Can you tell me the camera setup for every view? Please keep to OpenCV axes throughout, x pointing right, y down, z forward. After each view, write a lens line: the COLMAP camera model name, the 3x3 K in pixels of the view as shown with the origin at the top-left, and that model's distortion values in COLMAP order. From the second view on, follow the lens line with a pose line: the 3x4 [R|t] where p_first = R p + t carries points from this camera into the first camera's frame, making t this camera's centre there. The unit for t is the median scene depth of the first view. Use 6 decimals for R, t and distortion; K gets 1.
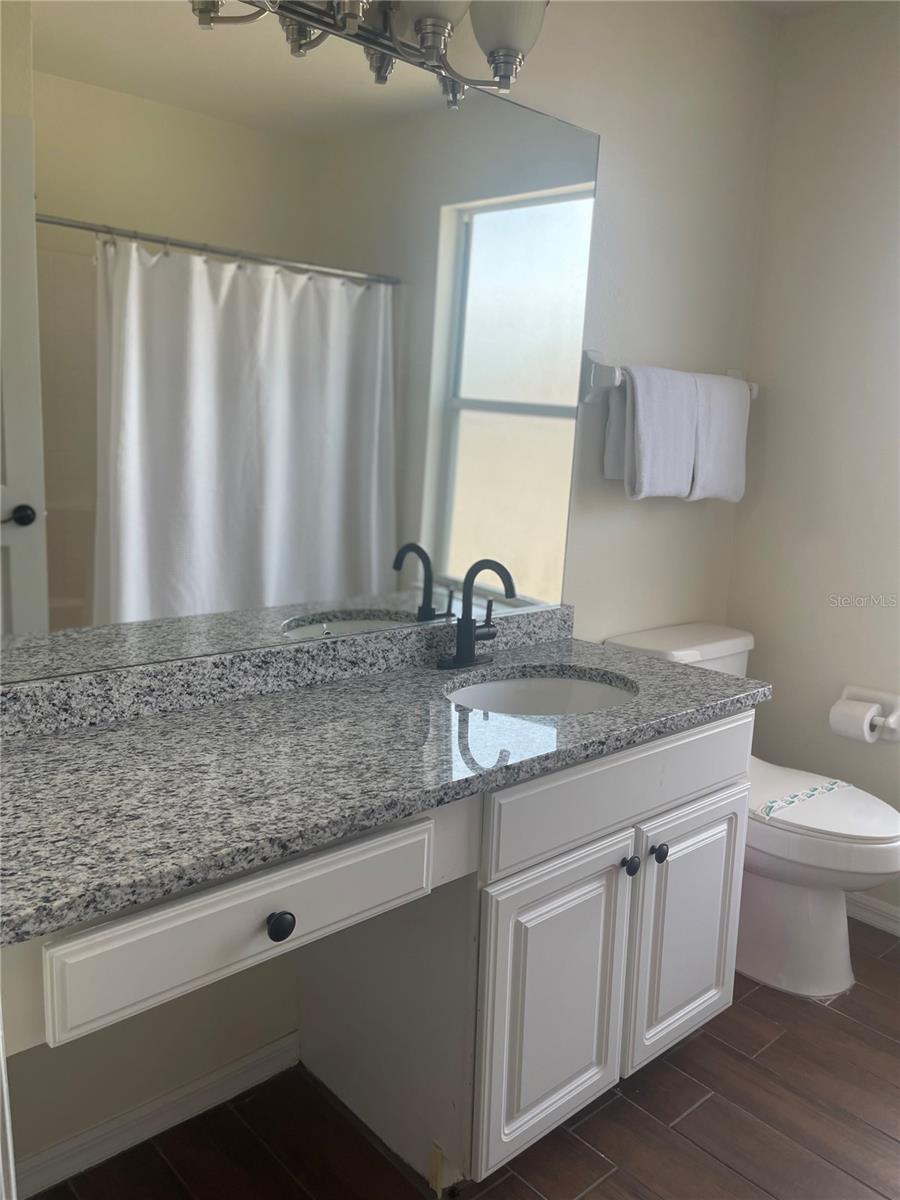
lens RADIAL K [[910.4, 0, 450.0], [0, 910.4, 600.0], [0, 0, 1]] dist [0.049048, -0.000105]
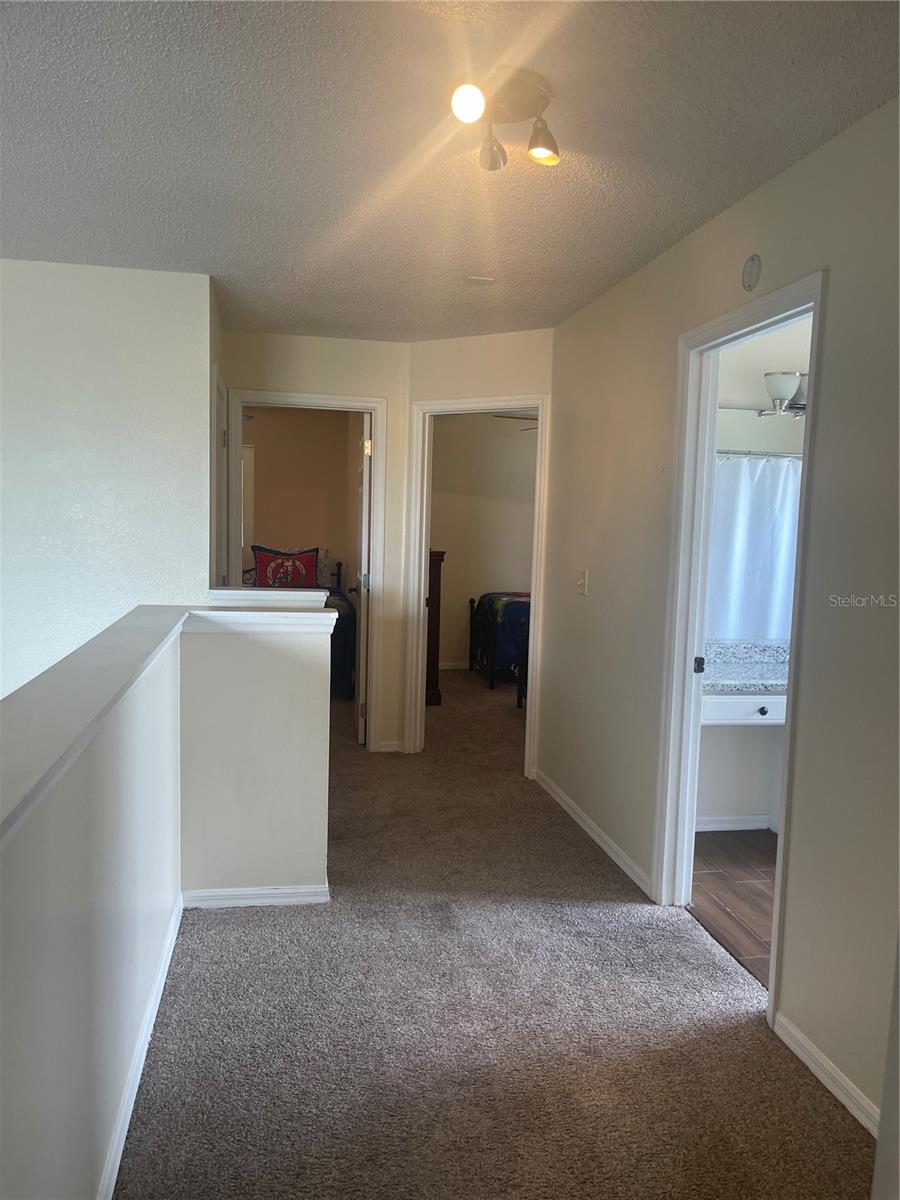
lens RADIAL K [[910.4, 0, 450.0], [0, 910.4, 600.0], [0, 0, 1]] dist [0.049048, -0.000105]
pose [[0.854727, 0.048915, -0.516768, 0.366532], [-0.100783, 0.992243, -0.072773, 0.207469], [0.509200, 0.114283, 0.853027, -1.665747]]
